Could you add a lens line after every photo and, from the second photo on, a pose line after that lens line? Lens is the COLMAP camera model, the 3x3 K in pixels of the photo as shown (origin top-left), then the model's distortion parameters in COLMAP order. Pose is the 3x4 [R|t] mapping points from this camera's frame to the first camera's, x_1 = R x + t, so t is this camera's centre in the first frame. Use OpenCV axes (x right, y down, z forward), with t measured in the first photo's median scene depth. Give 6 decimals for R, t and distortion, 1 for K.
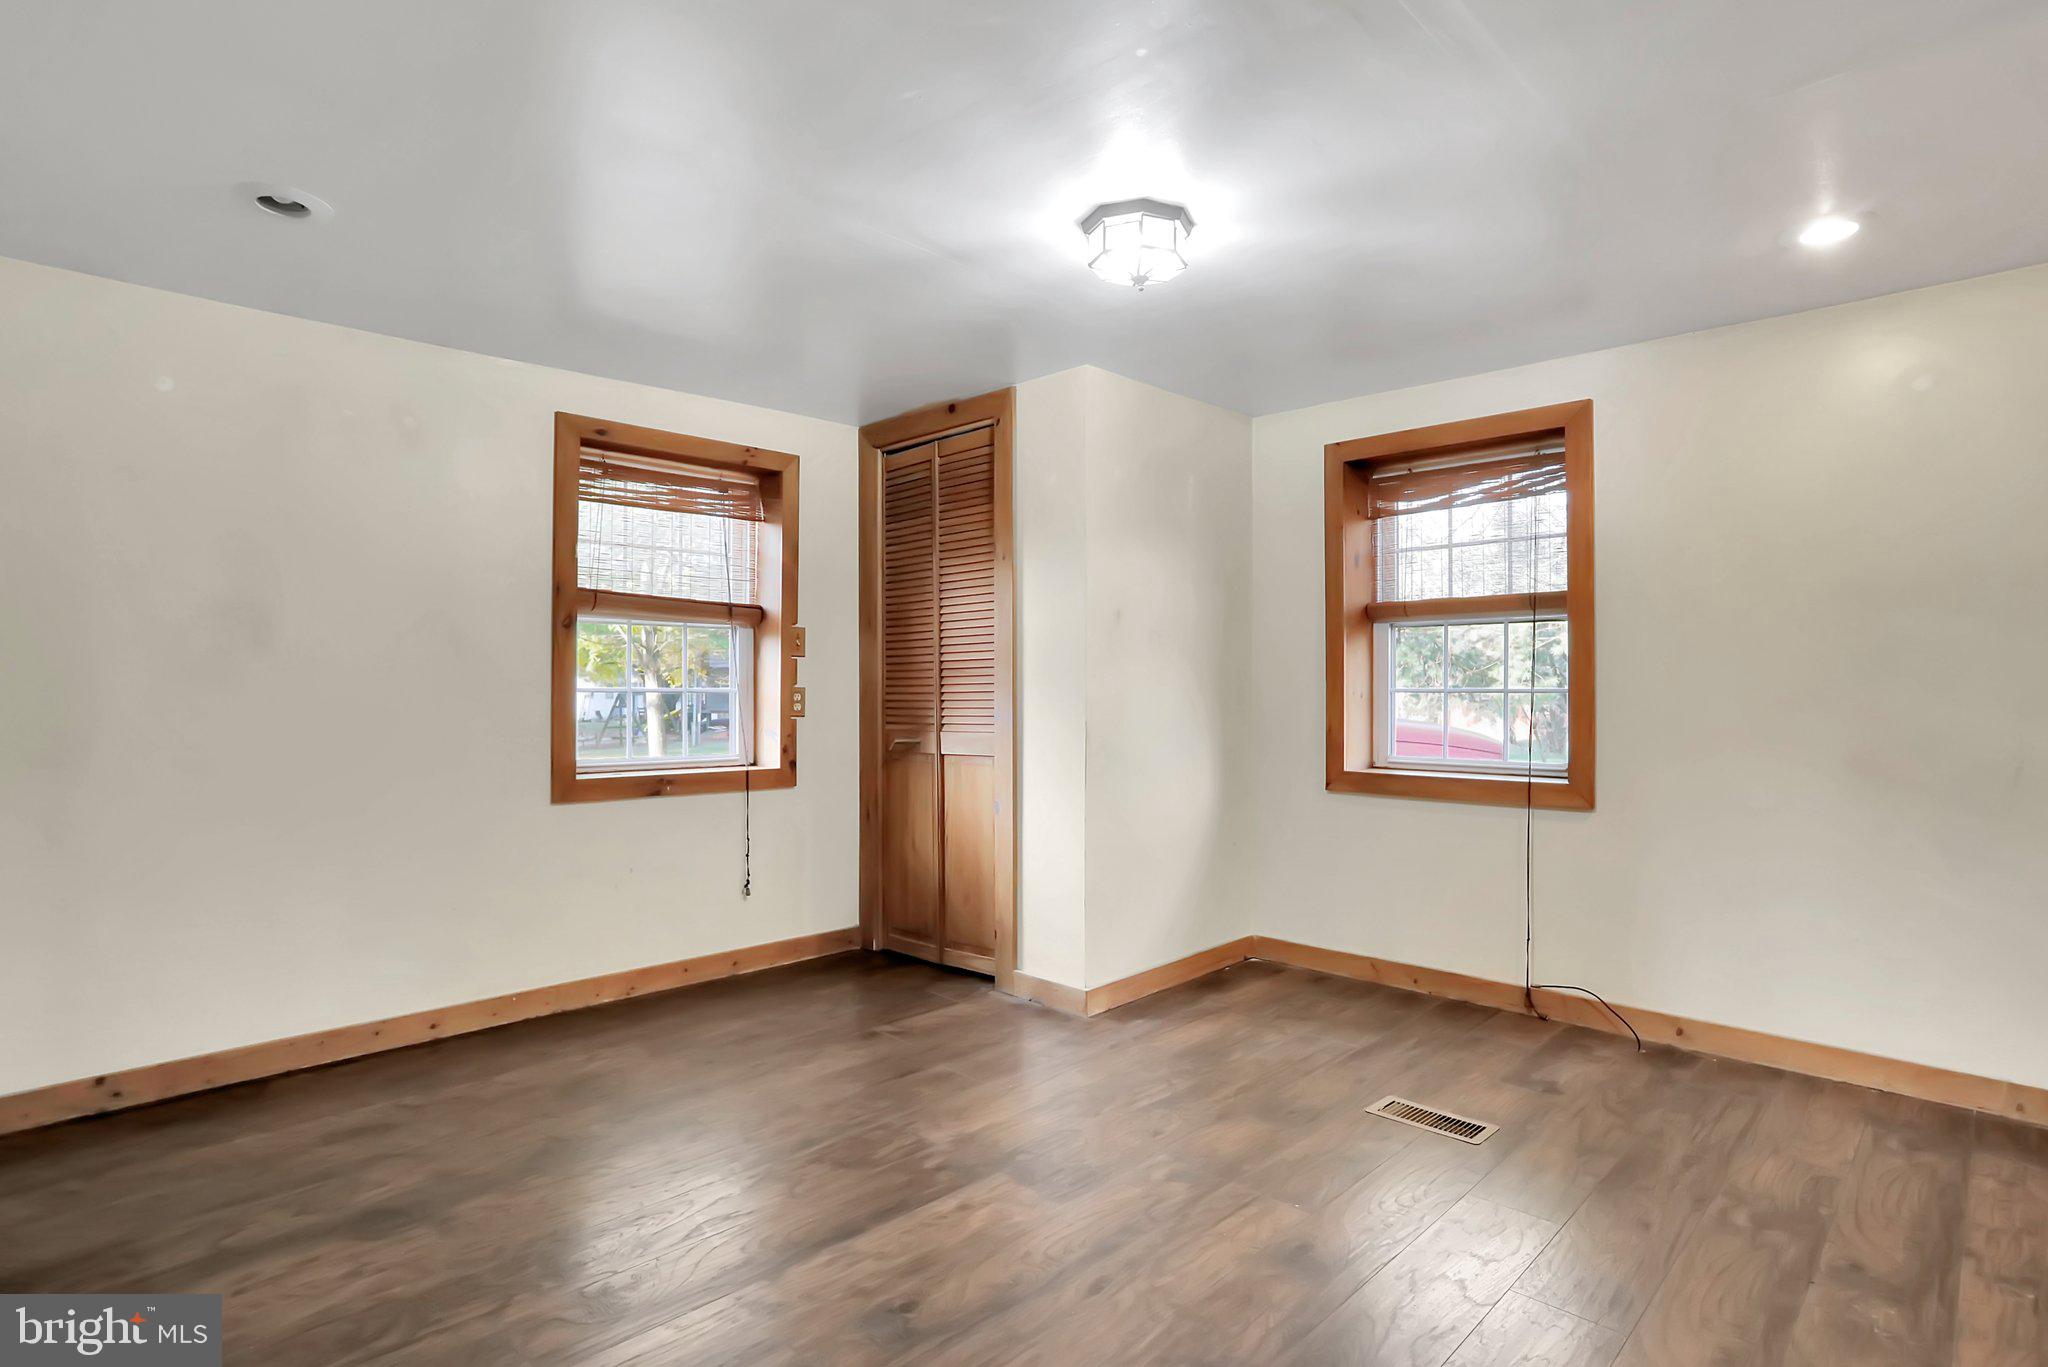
lens RADIAL K [[1034.3, 0, 1033.1], [0, 1034.3, 688.3], [0, 0, 1]] dist [-0.079114, 0.039334]
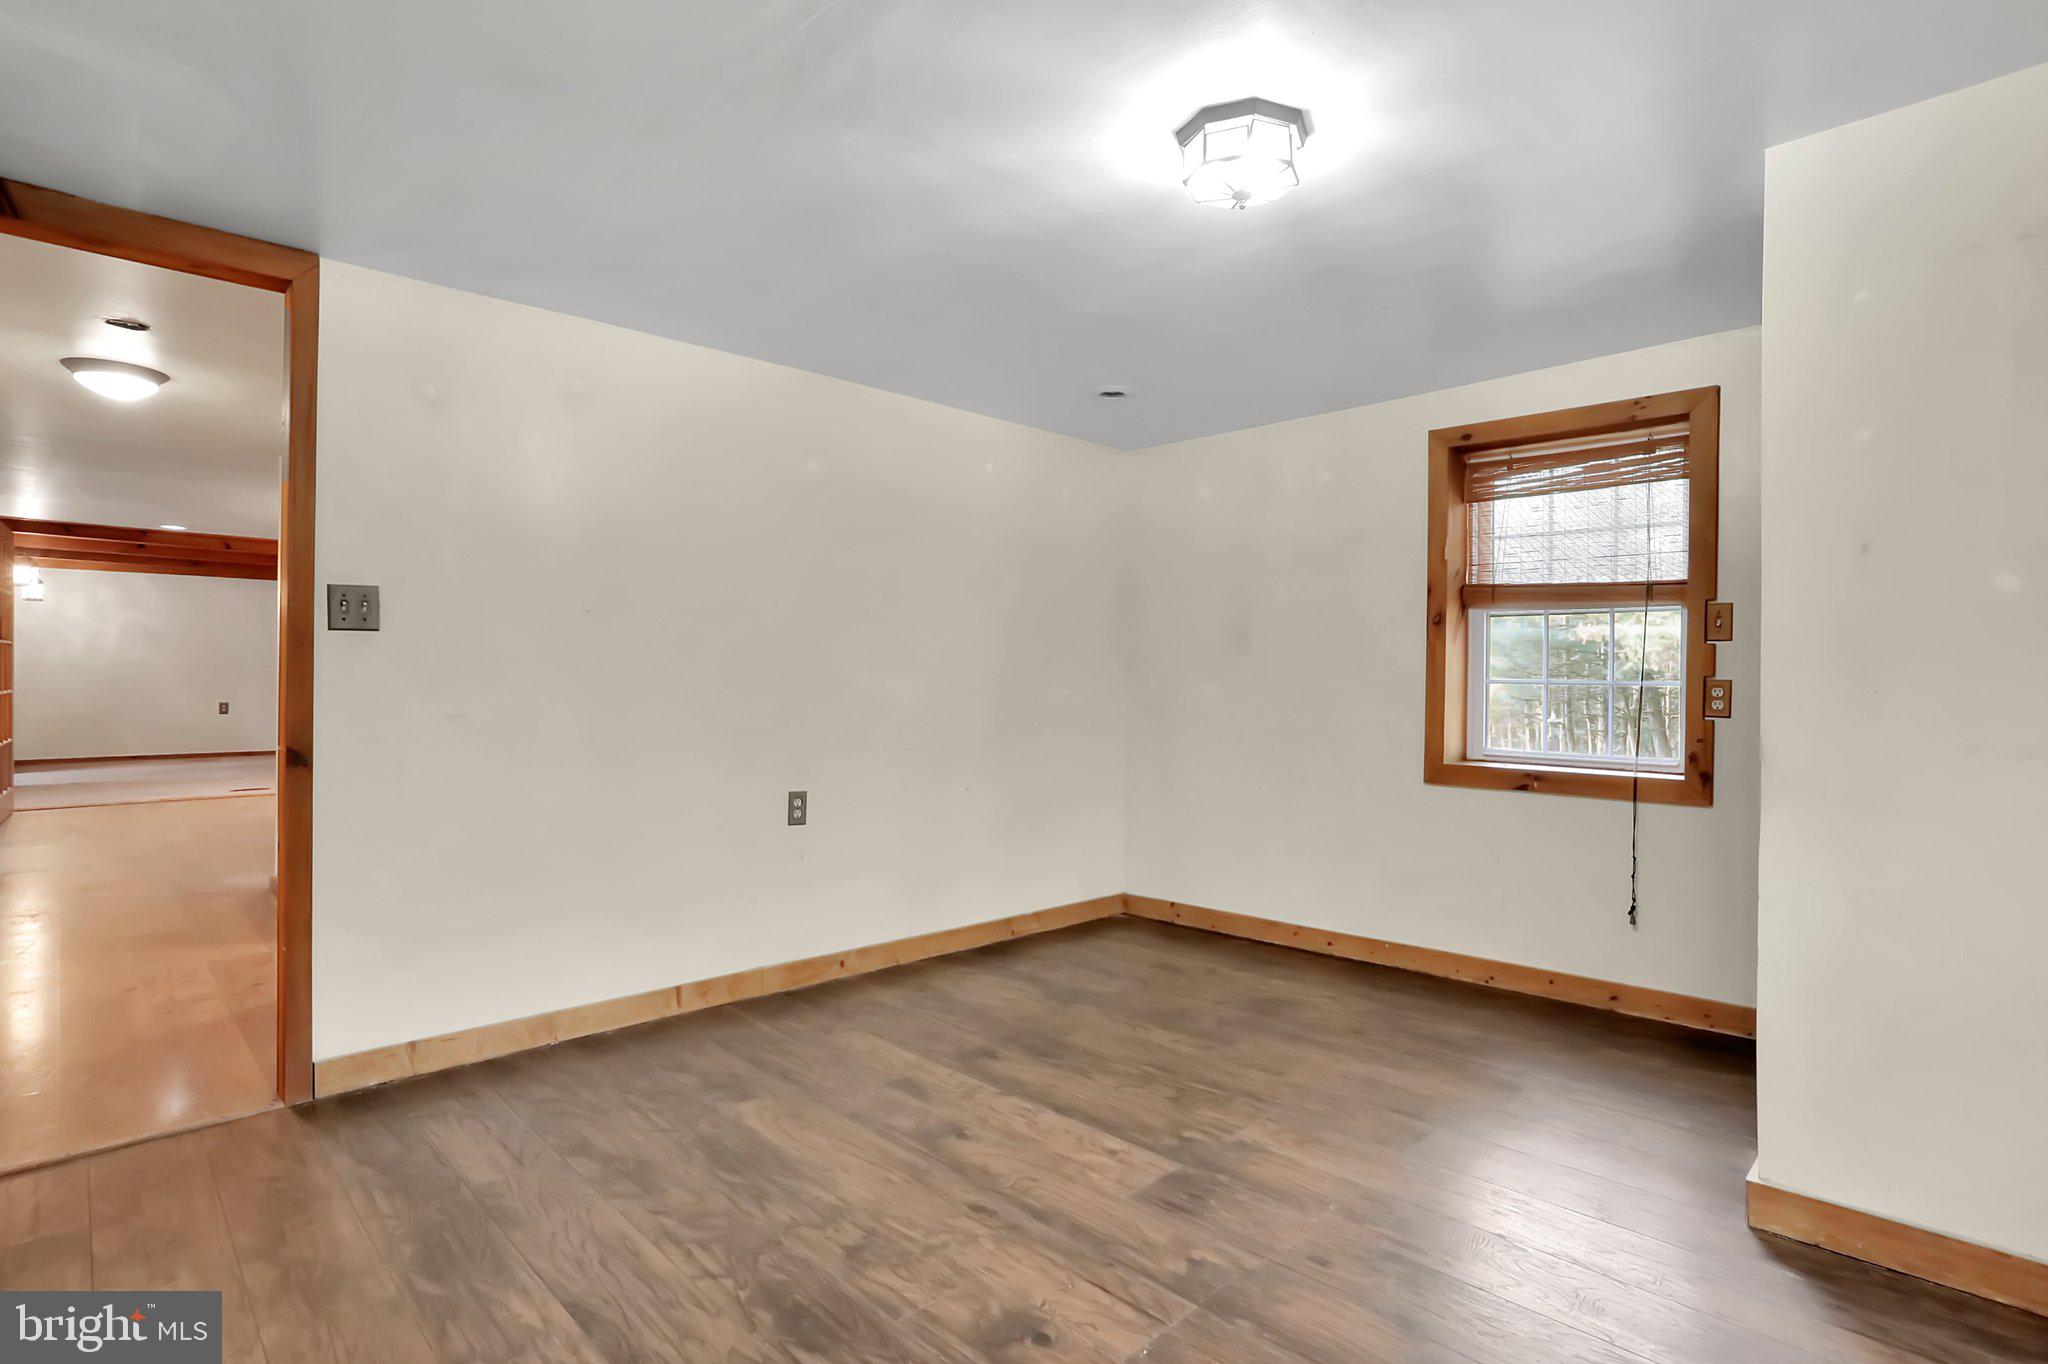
lens RADIAL K [[1034.3, 0, 1033.1], [0, 1034.3, 686.8], [0, 0, 1]] dist [-0.079114, 0.039334]
pose [[-0.023448, 0.006847, -0.999702, 0.664377], [-0.002804, 0.999972, 0.006914, 0.000151], [0.999721, 0.002966, -0.023428, 0.603761]]
